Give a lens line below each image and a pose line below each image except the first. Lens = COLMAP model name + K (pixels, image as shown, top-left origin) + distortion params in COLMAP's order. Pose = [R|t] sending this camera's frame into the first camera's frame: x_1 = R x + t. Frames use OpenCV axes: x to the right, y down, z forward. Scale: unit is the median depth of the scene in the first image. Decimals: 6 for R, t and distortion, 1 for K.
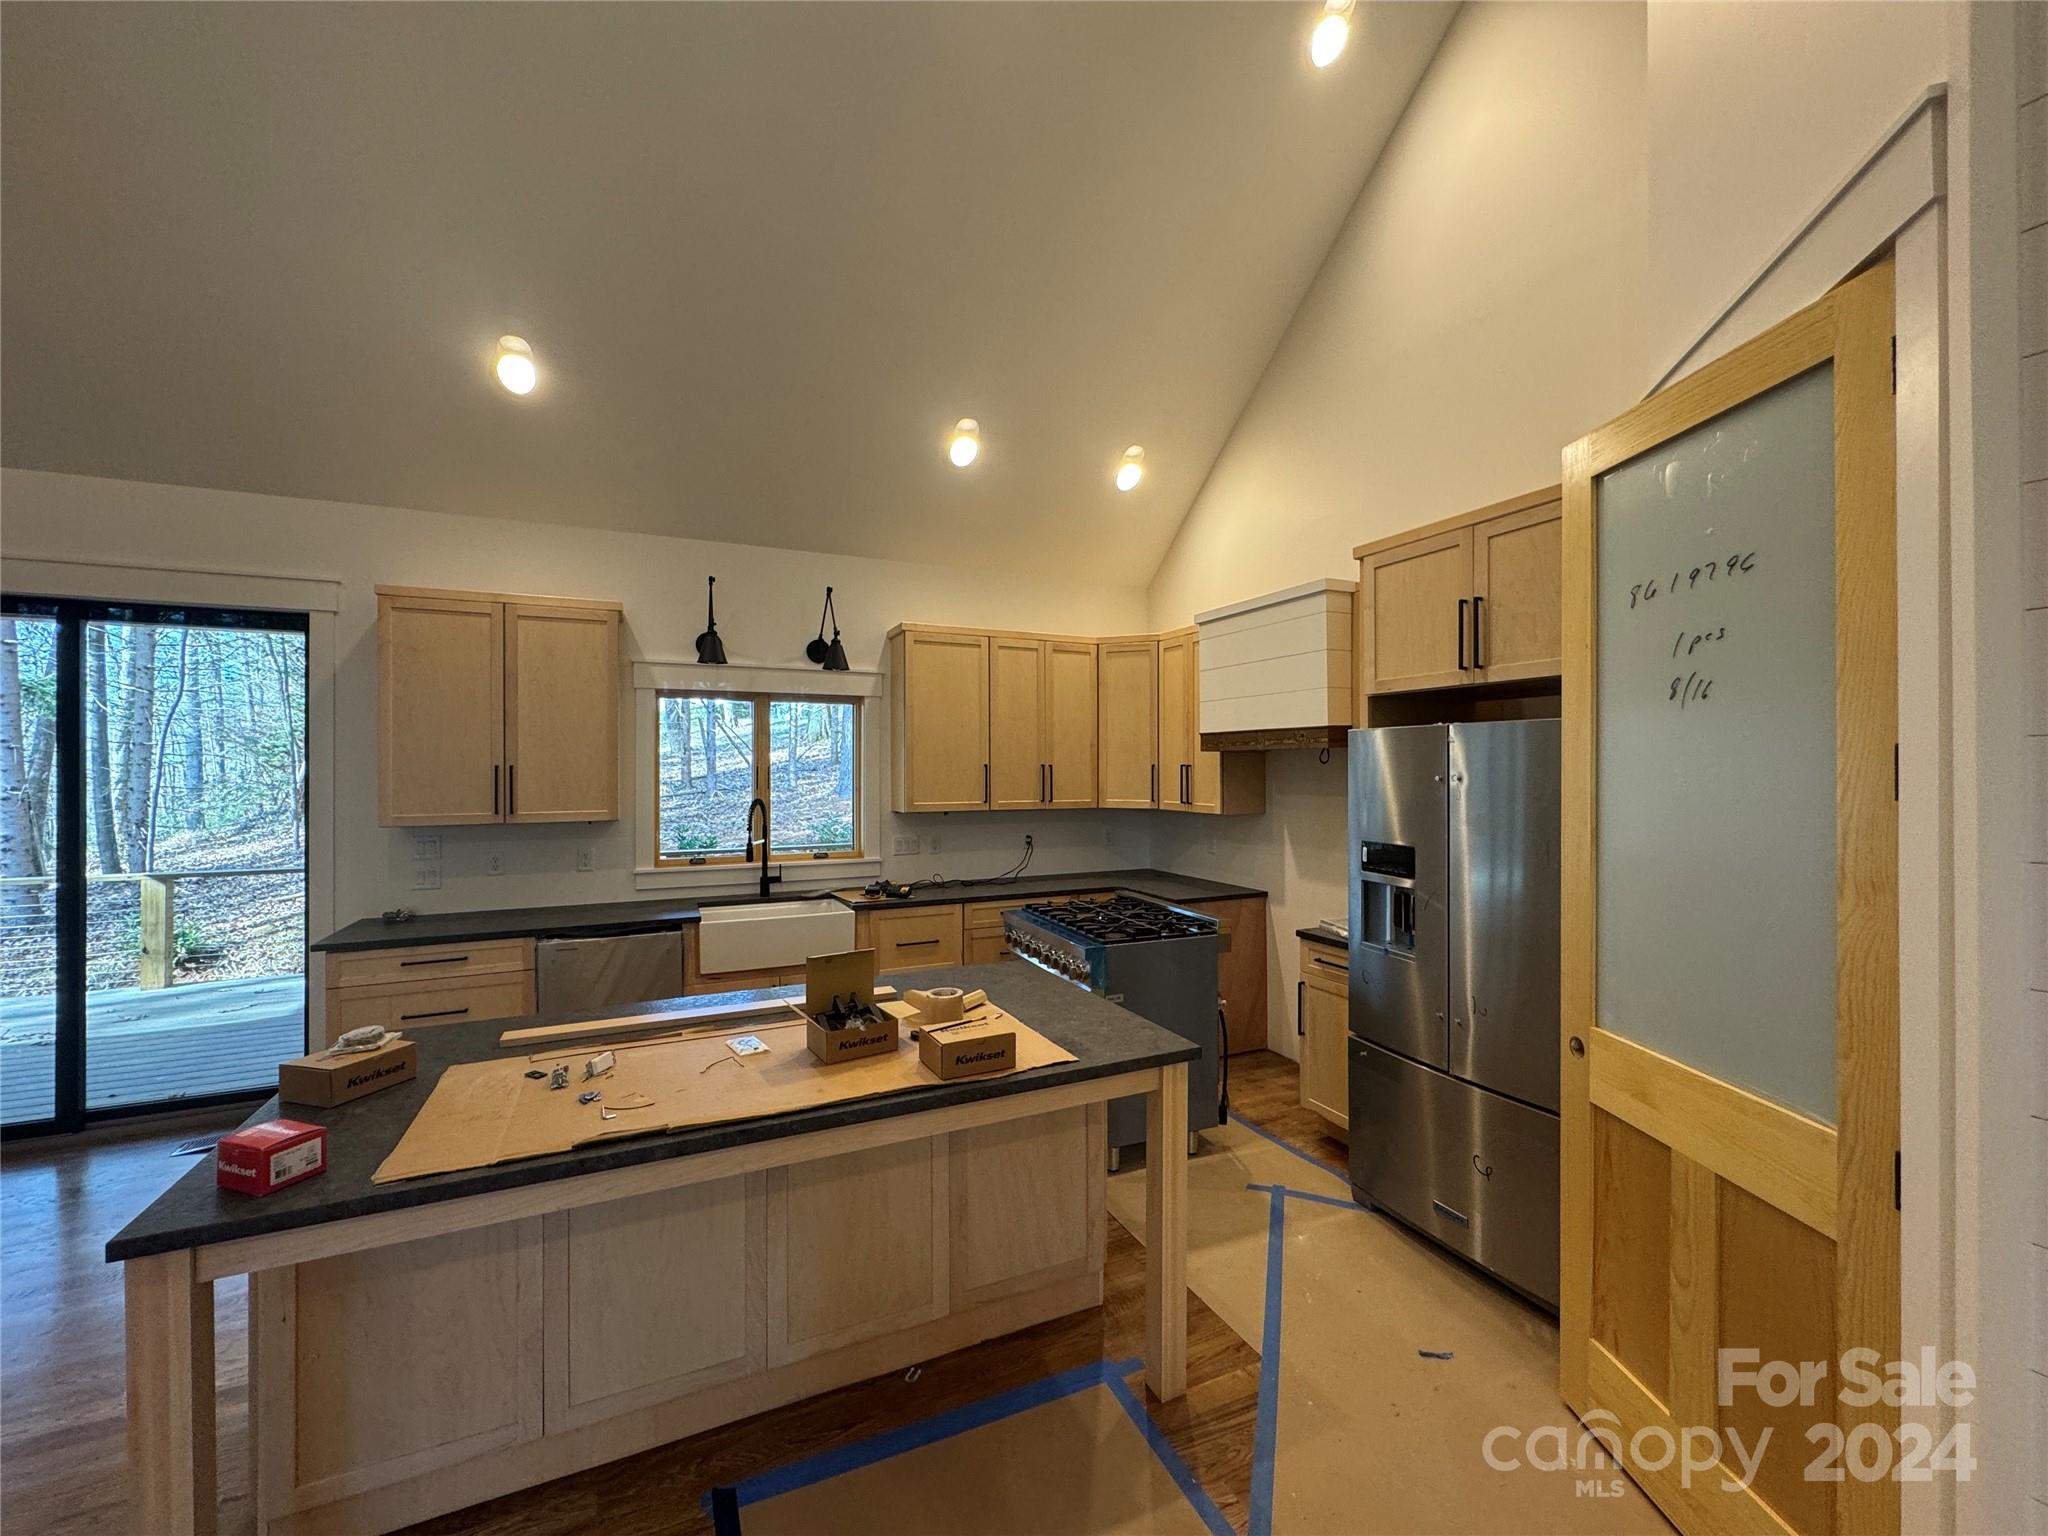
lens RADIAL K [[814.2, 0, 1018.5], [0, 814.2, 767.9], [0, 0, 1]] dist [-0.000292, 0.000082]
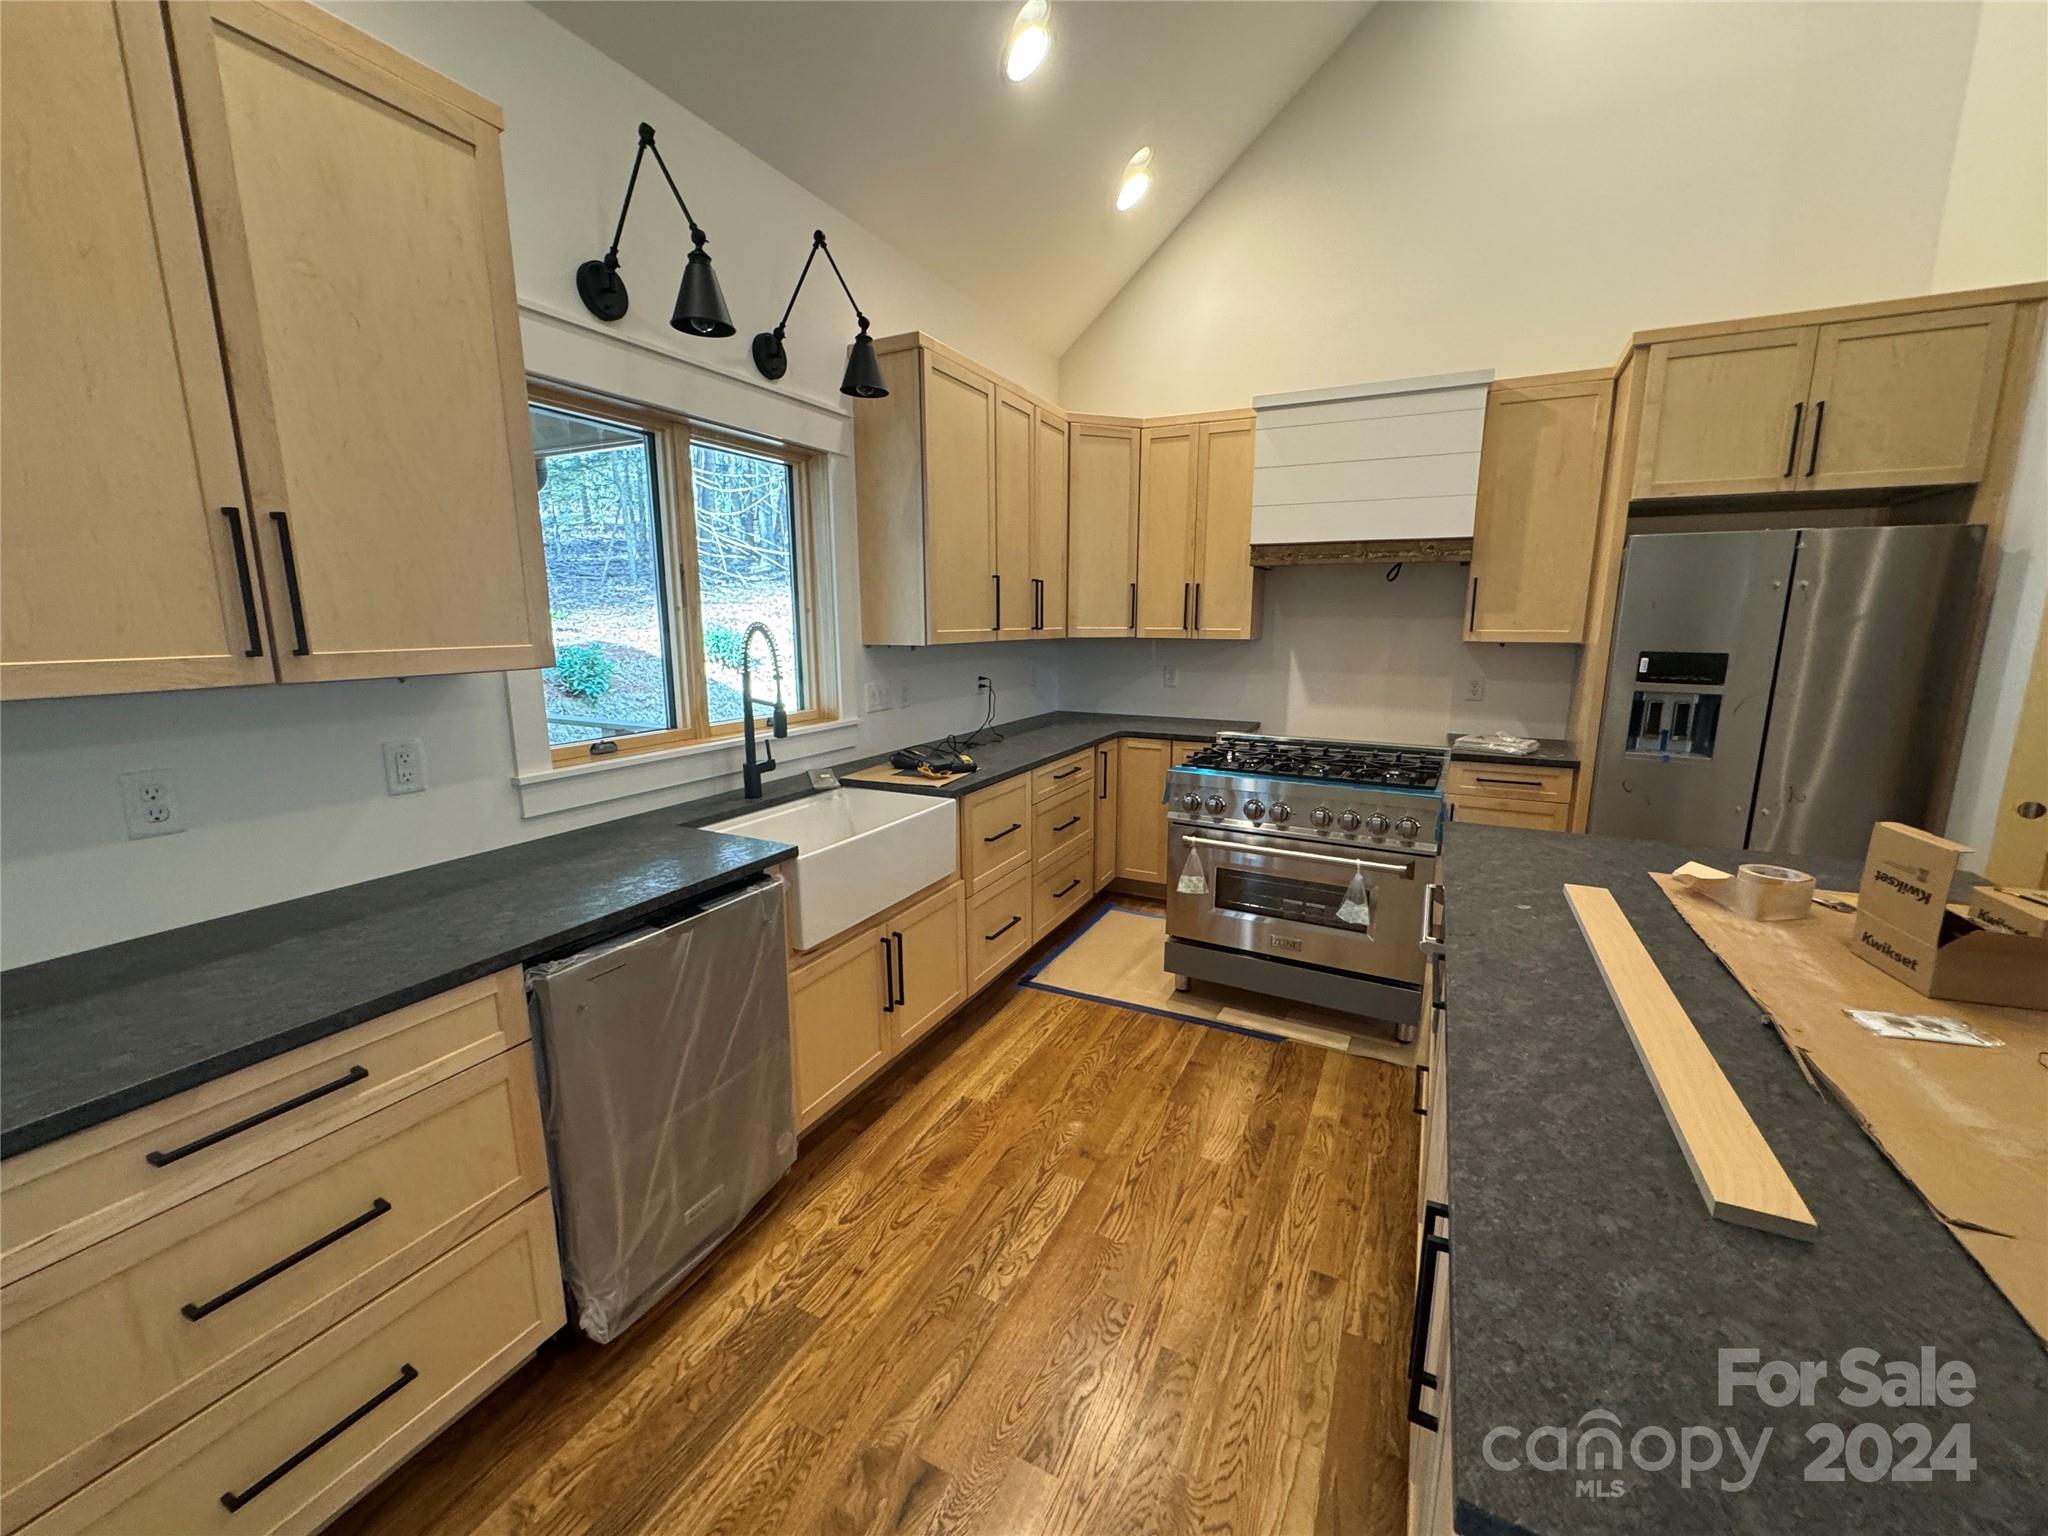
lens RADIAL K [[814.2, 0, 1021.4], [0, 814.2, 766.1], [0, 0, 1]] dist [-0.000292, 0.000082]
pose [[0.782008, -0.110060, 0.613474, -0.512032], [-0.003596, 0.983472, 0.181023, 0.032648], [-0.623258, -0.143767, 0.768687, 0.448650]]
